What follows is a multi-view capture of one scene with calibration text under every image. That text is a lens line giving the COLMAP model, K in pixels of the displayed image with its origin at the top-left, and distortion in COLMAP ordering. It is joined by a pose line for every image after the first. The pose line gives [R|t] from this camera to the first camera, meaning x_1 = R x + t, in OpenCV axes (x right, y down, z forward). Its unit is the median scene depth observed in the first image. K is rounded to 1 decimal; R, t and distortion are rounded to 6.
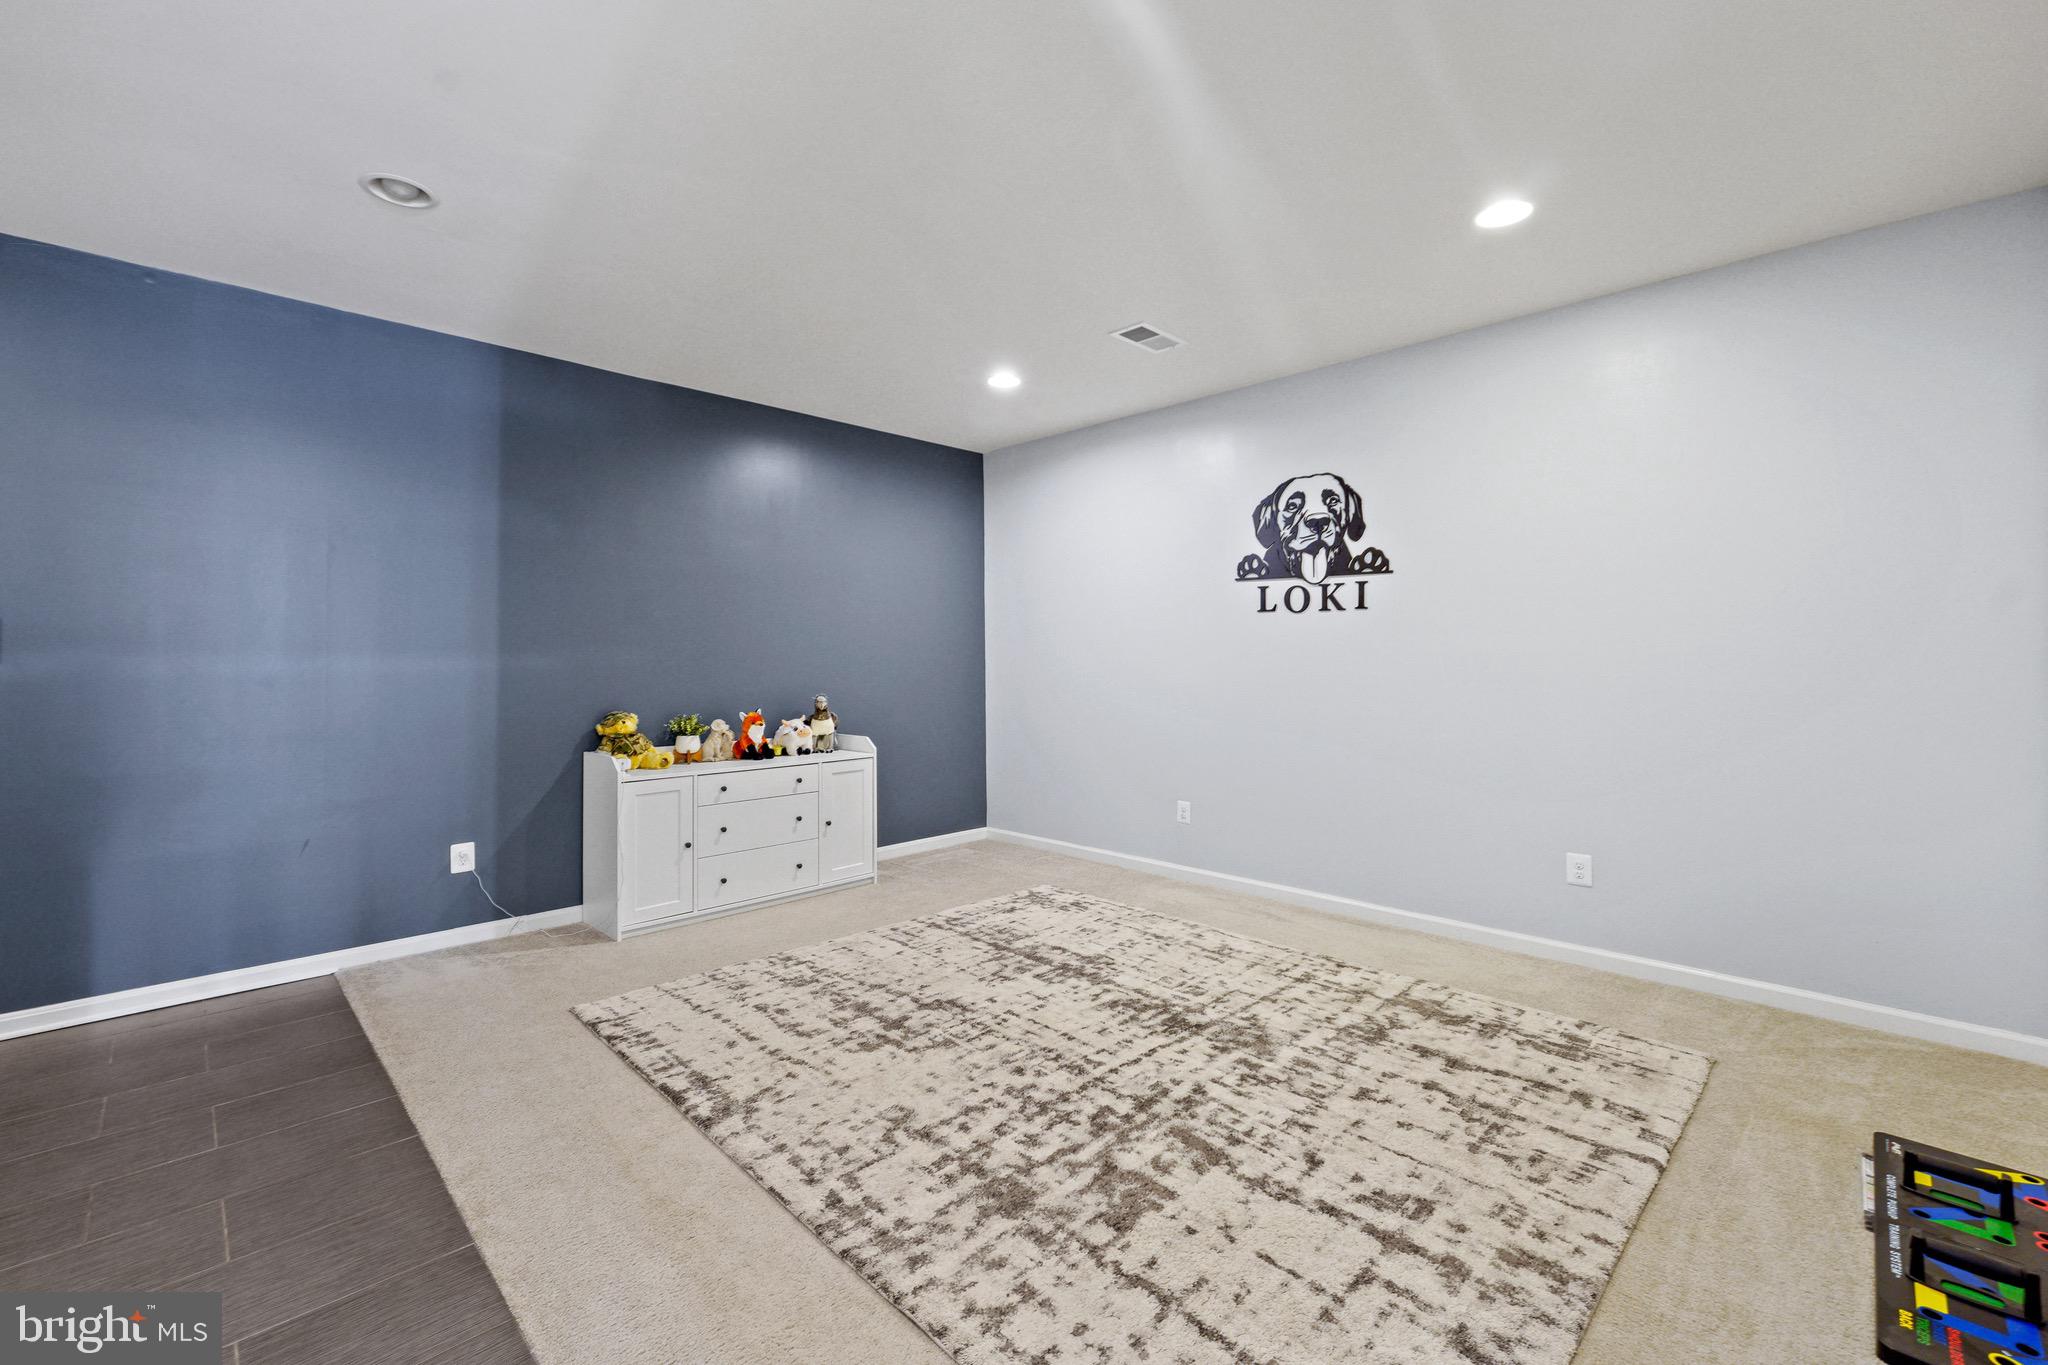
lens RADIAL K [[842.9, 0, 1045.5], [0, 842.9, 641.8], [0, 0, 1]] dist [-0.000978, 0.000009]
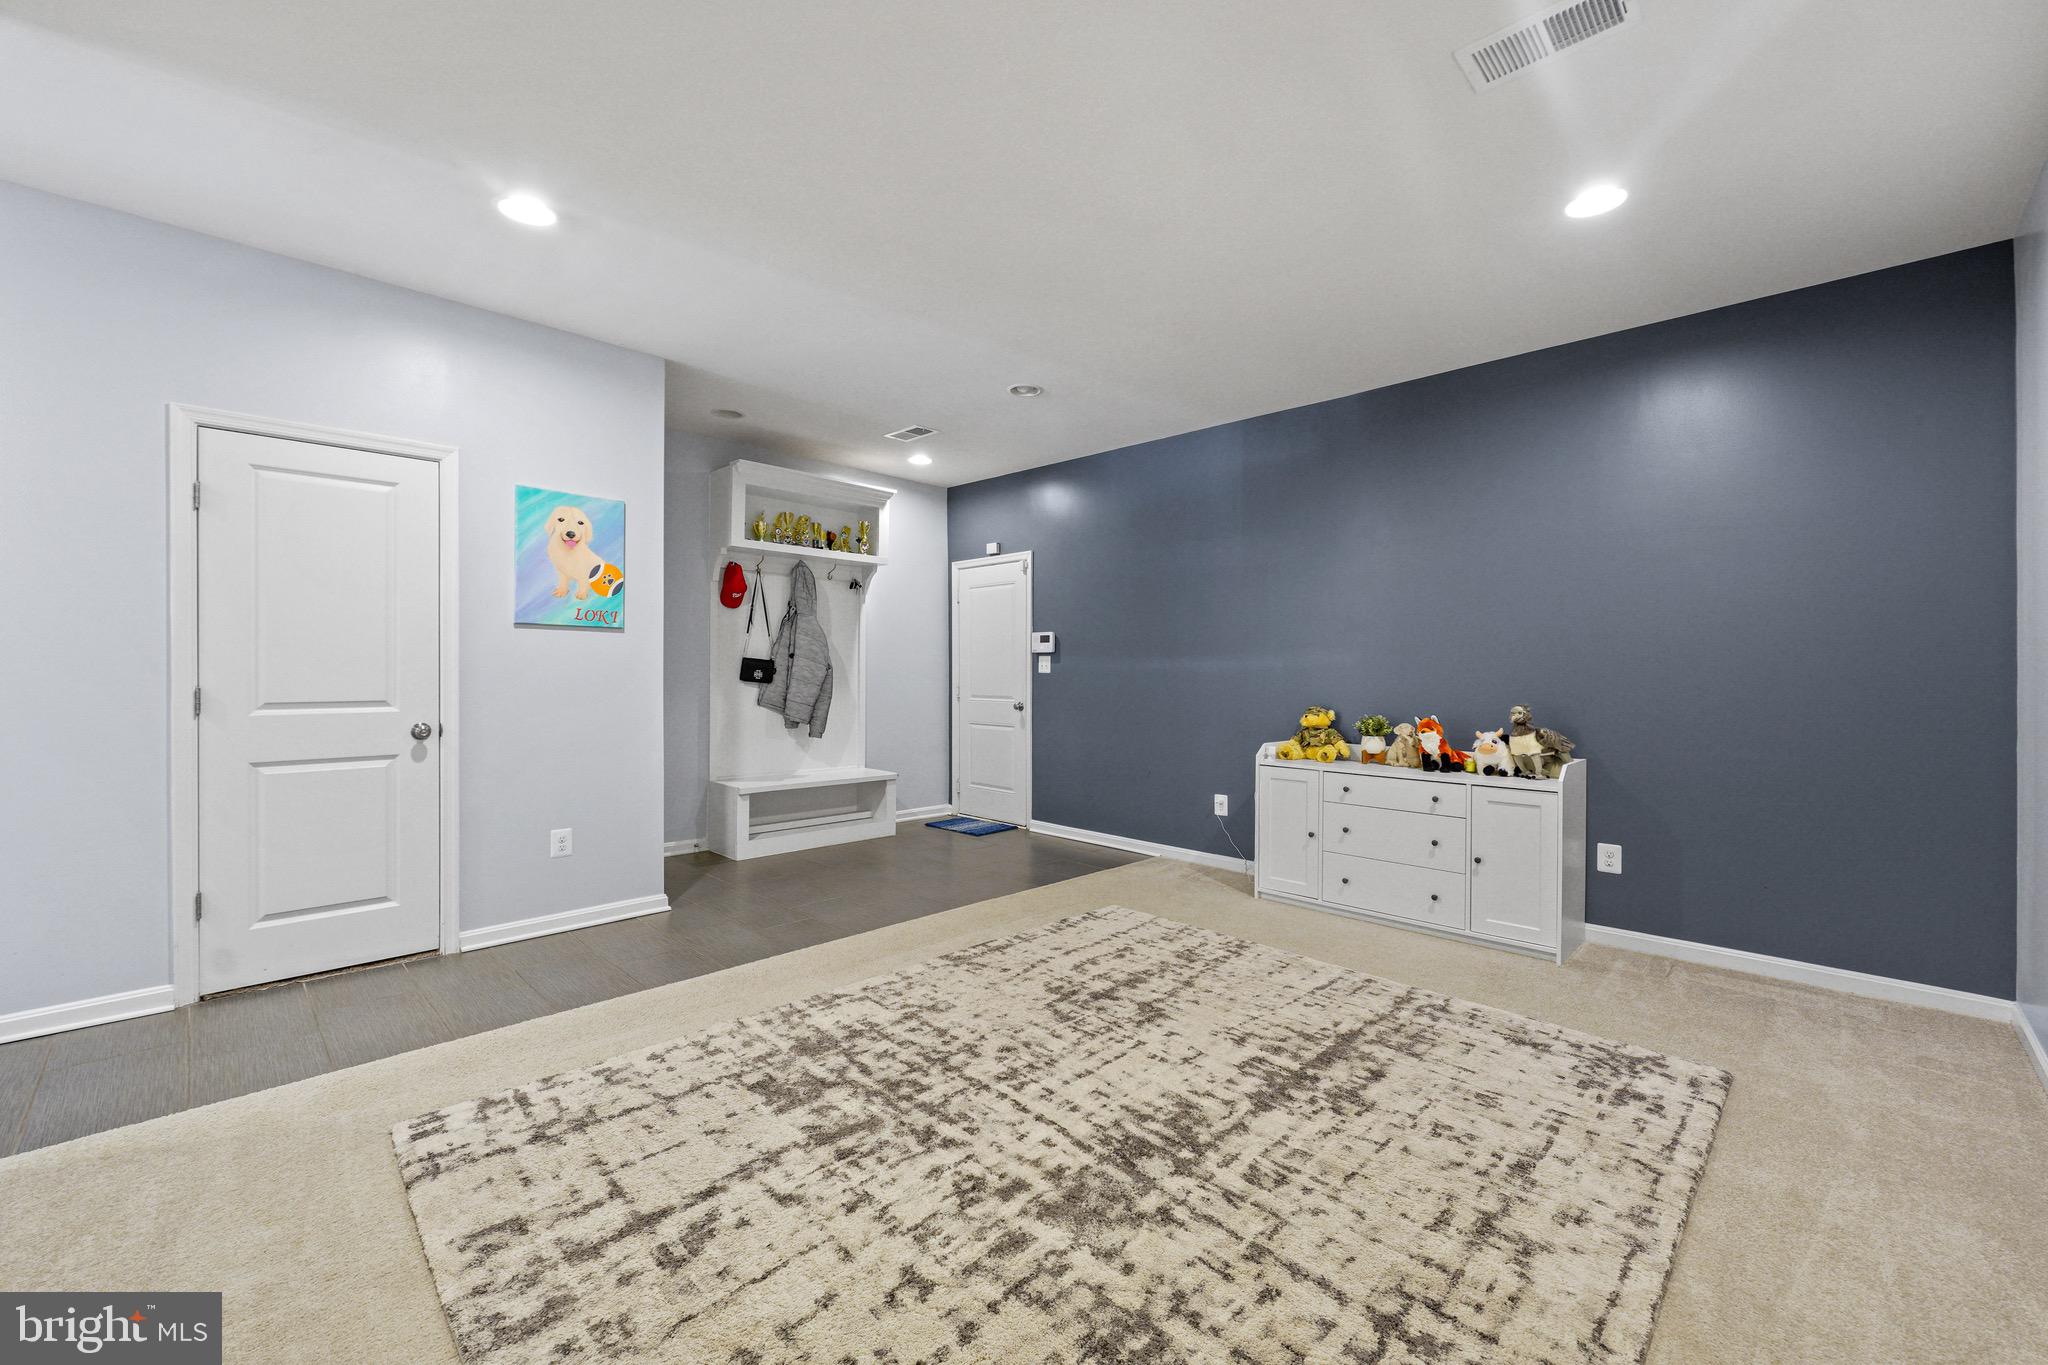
lens RADIAL K [[828.1, 0, 1034.0], [0, 828.1, 673.8], [0, 0, 1]] dist [-0.001233, 0.000045]
pose [[0.001798, 0.007104, -0.999973, 0.810211], [0.015051, 0.999861, 0.007130, 0.034378], [0.999885, -0.015063, 0.001690, 0.857080]]
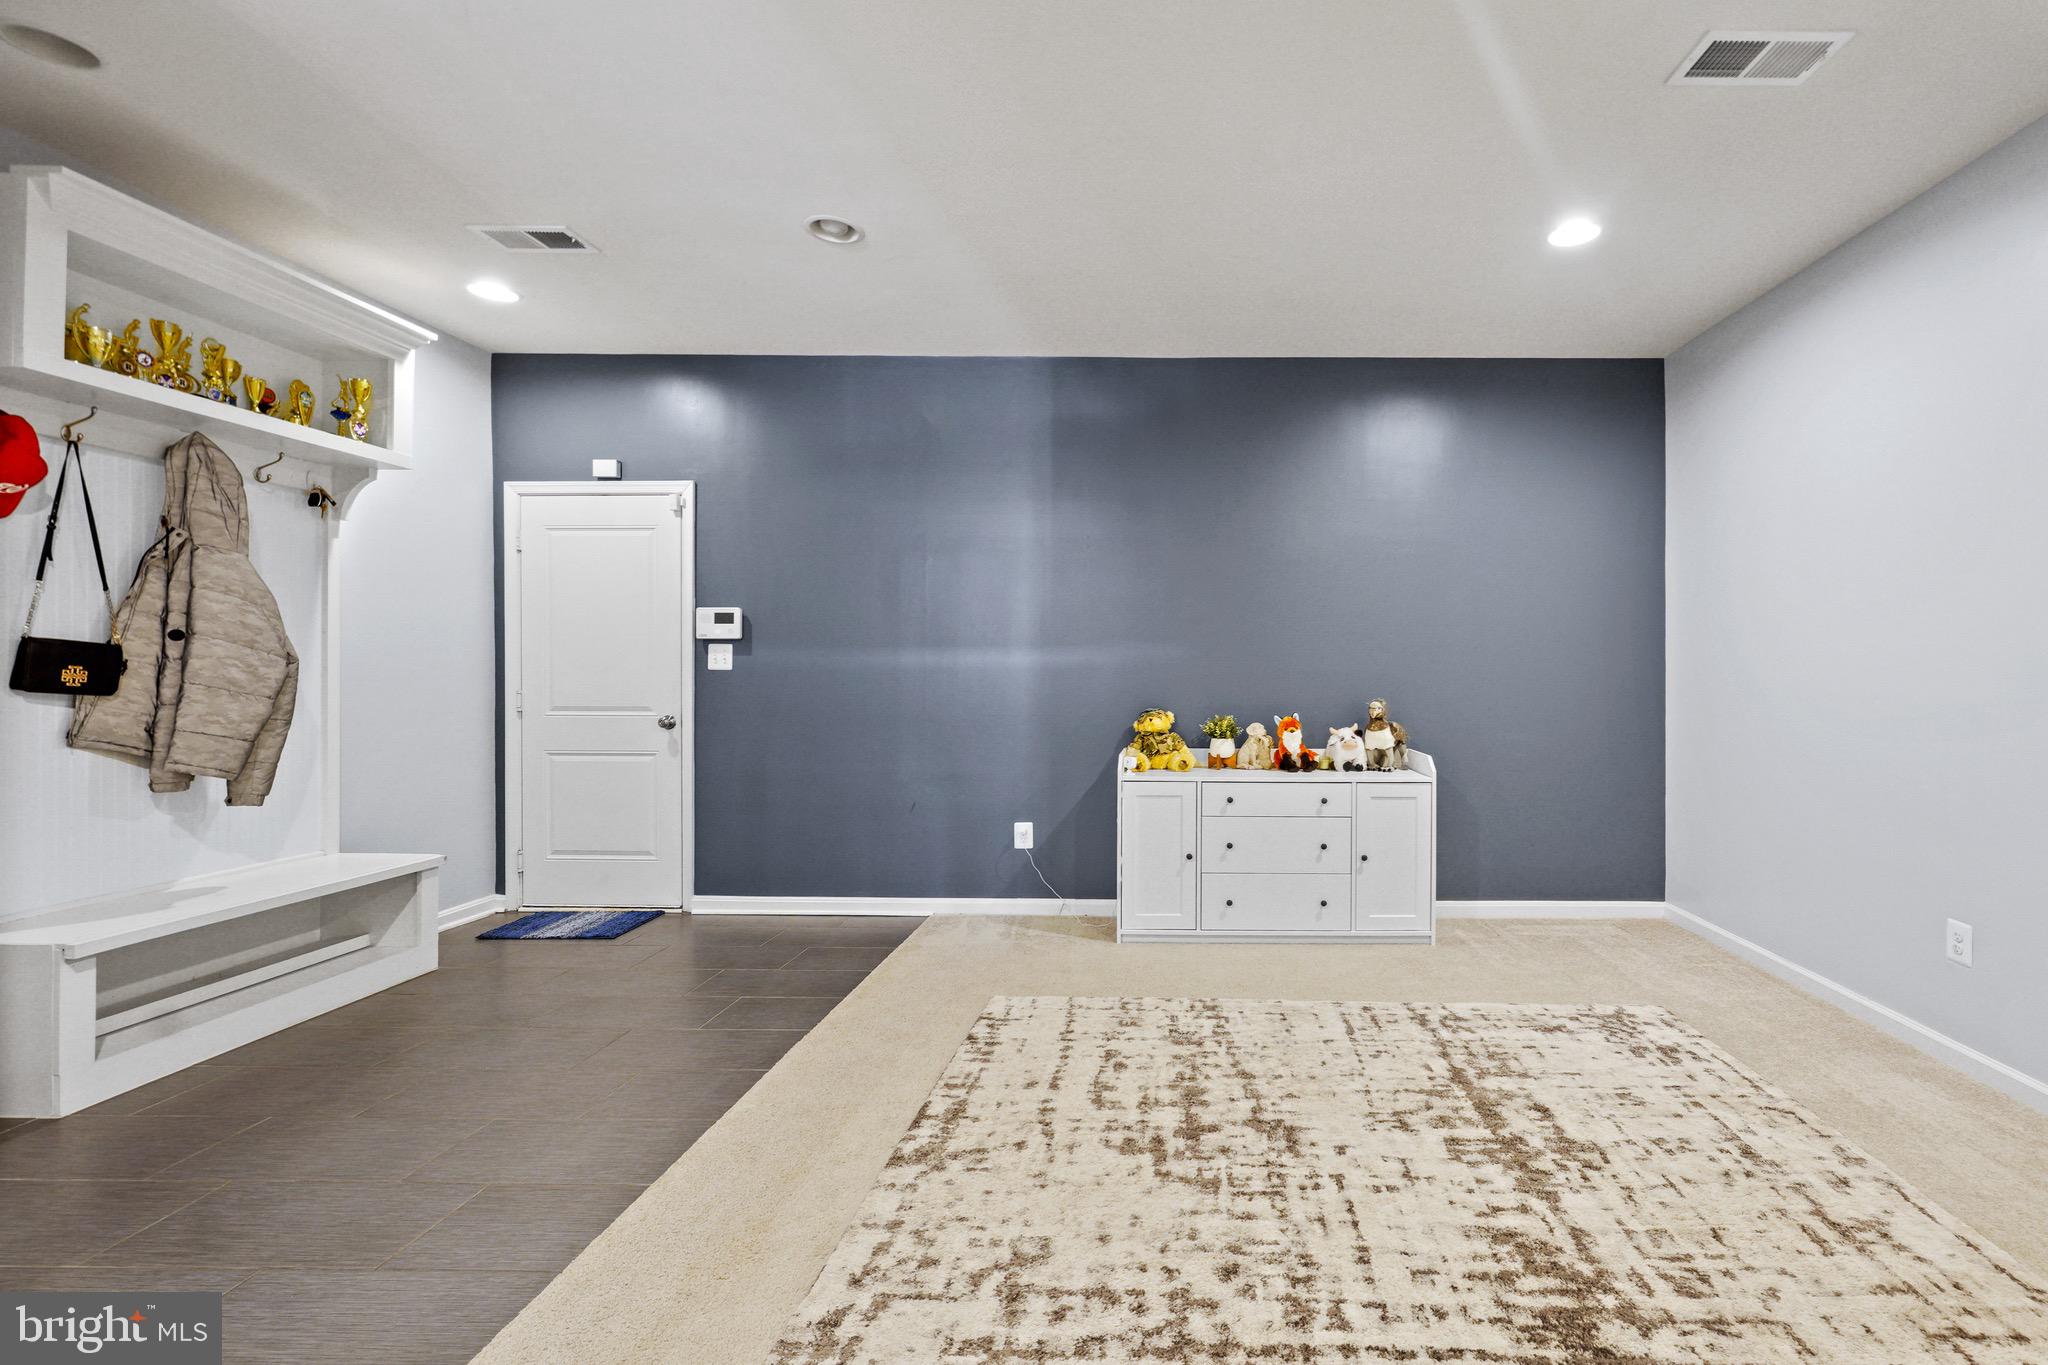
lens RADIAL K [[906.2, 0, 1190.4], [0, 906.2, 671.5], [0, 0, 1]] dist [-0.001299, 0.000079]
pose [[0.702143, 0.009206, -0.711976, 0.364499], [0.007748, 0.999758, 0.020569, 0.025707], [0.711993, -0.019959, 0.701902, 0.410375]]
